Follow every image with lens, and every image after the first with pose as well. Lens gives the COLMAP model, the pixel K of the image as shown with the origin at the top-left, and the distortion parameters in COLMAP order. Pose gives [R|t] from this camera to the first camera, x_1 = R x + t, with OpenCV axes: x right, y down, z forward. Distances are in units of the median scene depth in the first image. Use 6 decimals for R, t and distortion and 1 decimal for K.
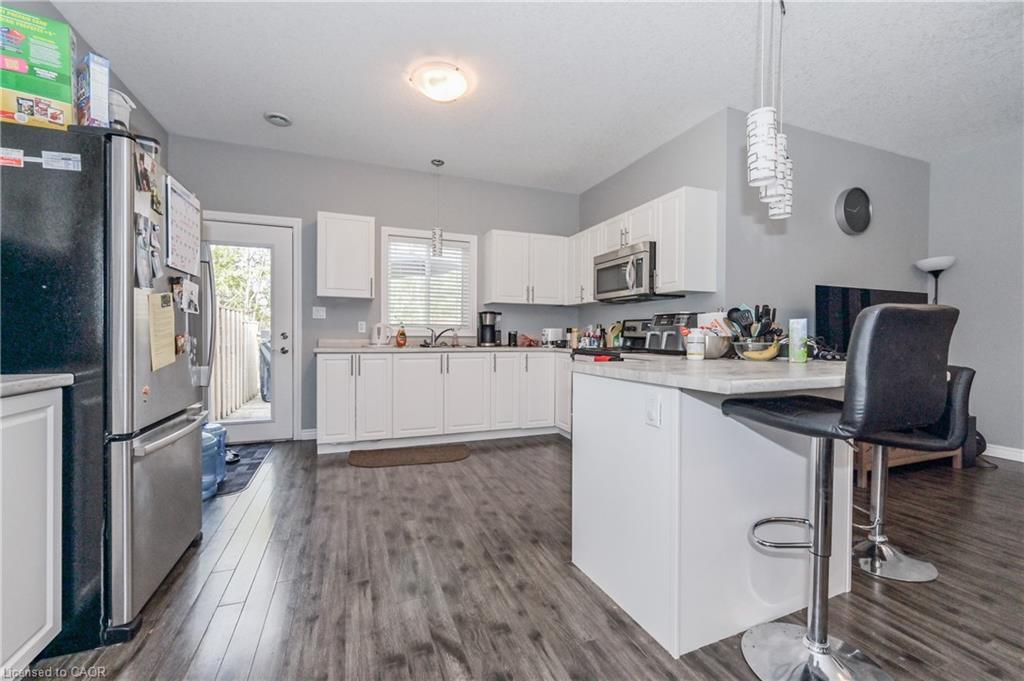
lens RADIAL K [[436.6, 0, 513.8], [0, 436.6, 334.8], [0, 0, 1]] dist [-0.000492, -0.000142]
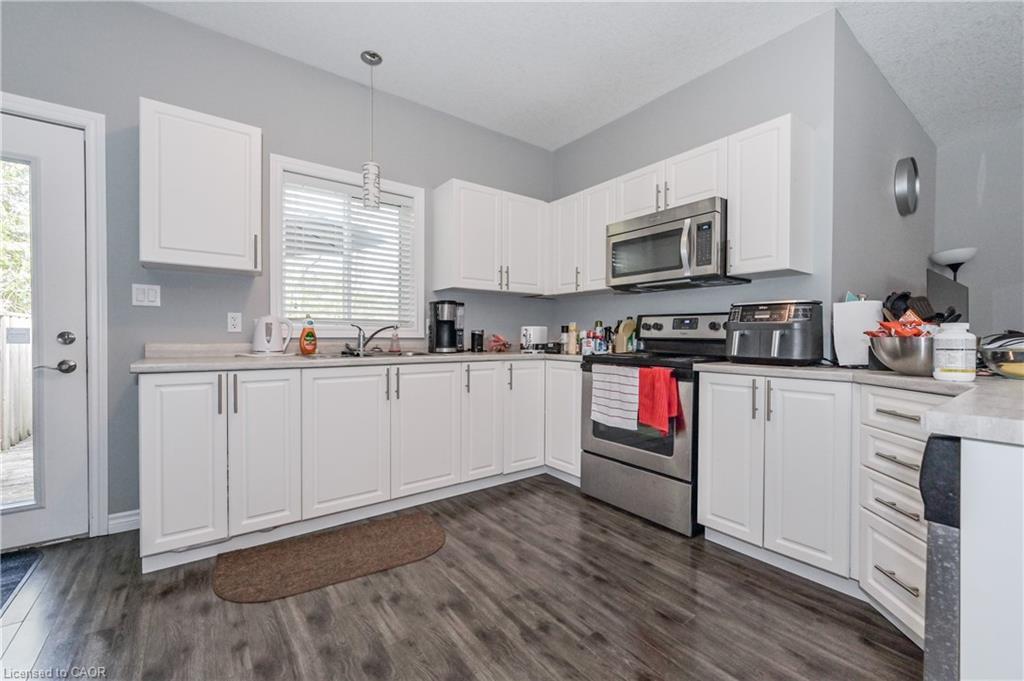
lens RADIAL K [[437.9, 0, 513.9], [0, 437.9, 338.6], [0, 0, 1]] dist [0.000207, -0.000029]
pose [[0.964777, -0.003278, 0.263047, -0.147737], [0.001399, 0.999972, 0.007328, -0.000074], [-0.263064, -0.006701, 0.964755, 0.352560]]
